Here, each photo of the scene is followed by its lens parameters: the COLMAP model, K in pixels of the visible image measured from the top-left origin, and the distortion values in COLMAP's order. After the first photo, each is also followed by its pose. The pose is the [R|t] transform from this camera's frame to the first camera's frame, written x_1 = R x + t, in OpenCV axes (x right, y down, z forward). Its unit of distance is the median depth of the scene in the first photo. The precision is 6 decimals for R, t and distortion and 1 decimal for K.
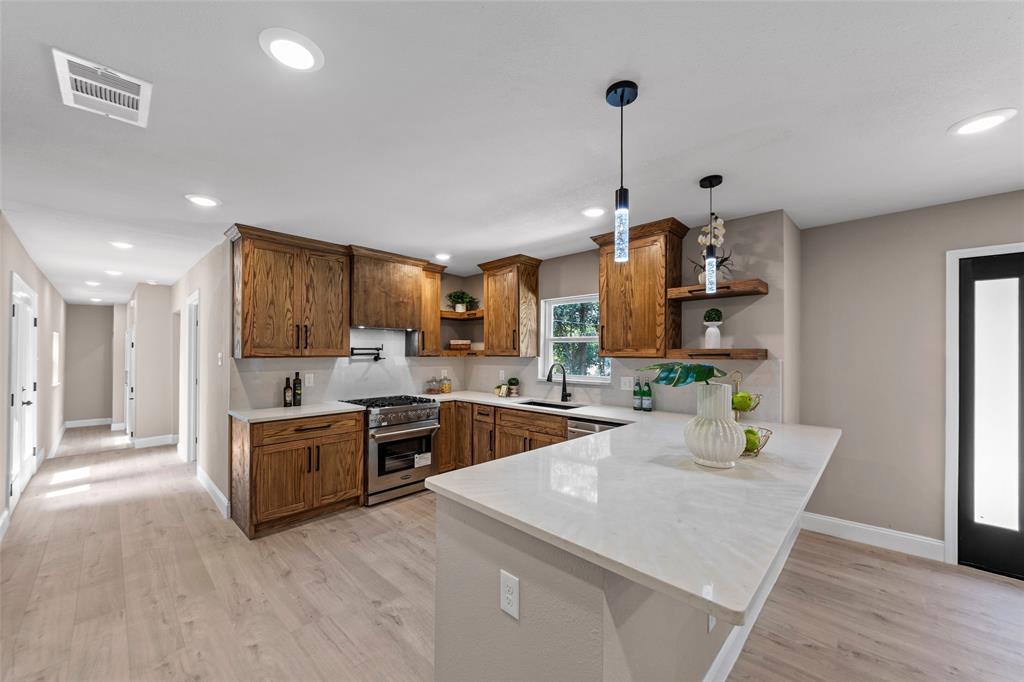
lens RADIAL K [[381.7, 0, 511.6], [0, 381.7, 350.9], [0, 0, 1]] dist [-0.003644, -0.001121]
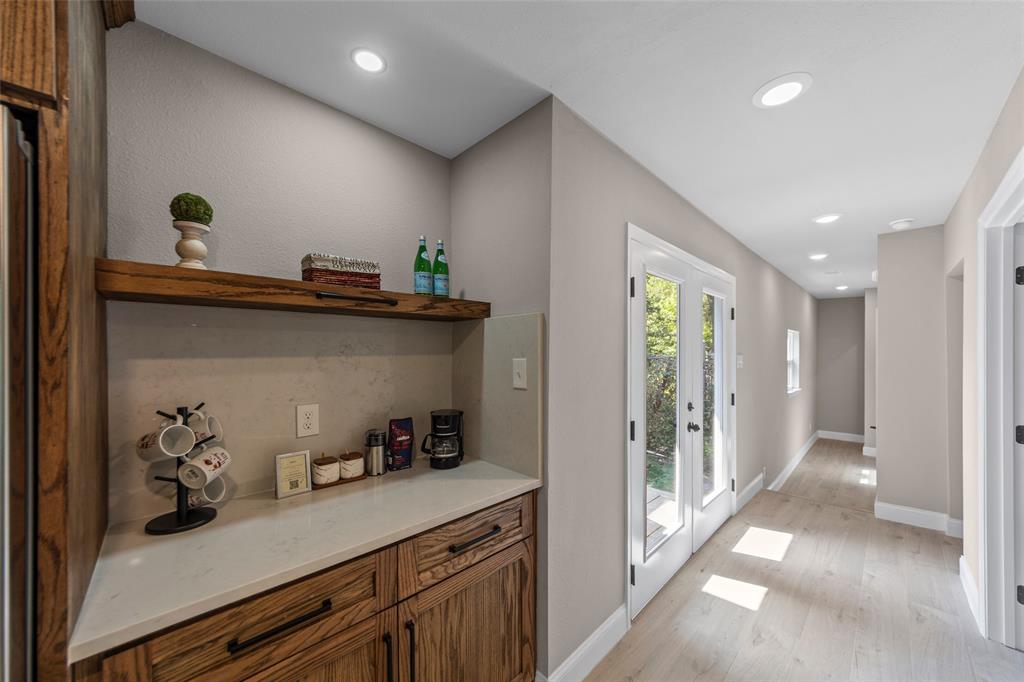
lens RADIAL K [[368.2, 0, 514.2], [0, 368.2, 355.0], [0, 0, 1]] dist [-0.001418, 0.000105]
pose [[-0.042389, -0.001503, -0.999100, -0.611211], [0.009200, 0.999956, -0.001895, 0.003666], [0.999059, -0.009272, -0.042373, 0.718106]]
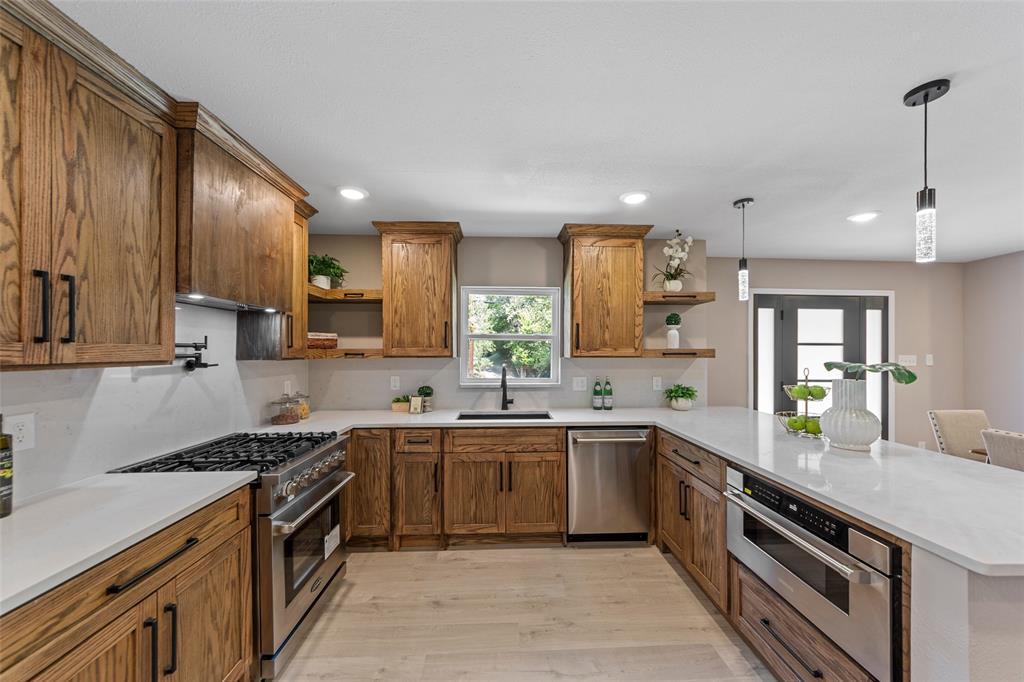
lens RADIAL K [[368.2, 0, 514.9], [0, 368.2, 351.0], [0, 0, 1]] dist [-0.001418, 0.000105]
pose [[0.693679, -0.001188, 0.720283, -0.463943], [-0.003261, 0.999983, 0.004790, -0.001815], [-0.720277, -0.005671, 0.693664, 0.446628]]
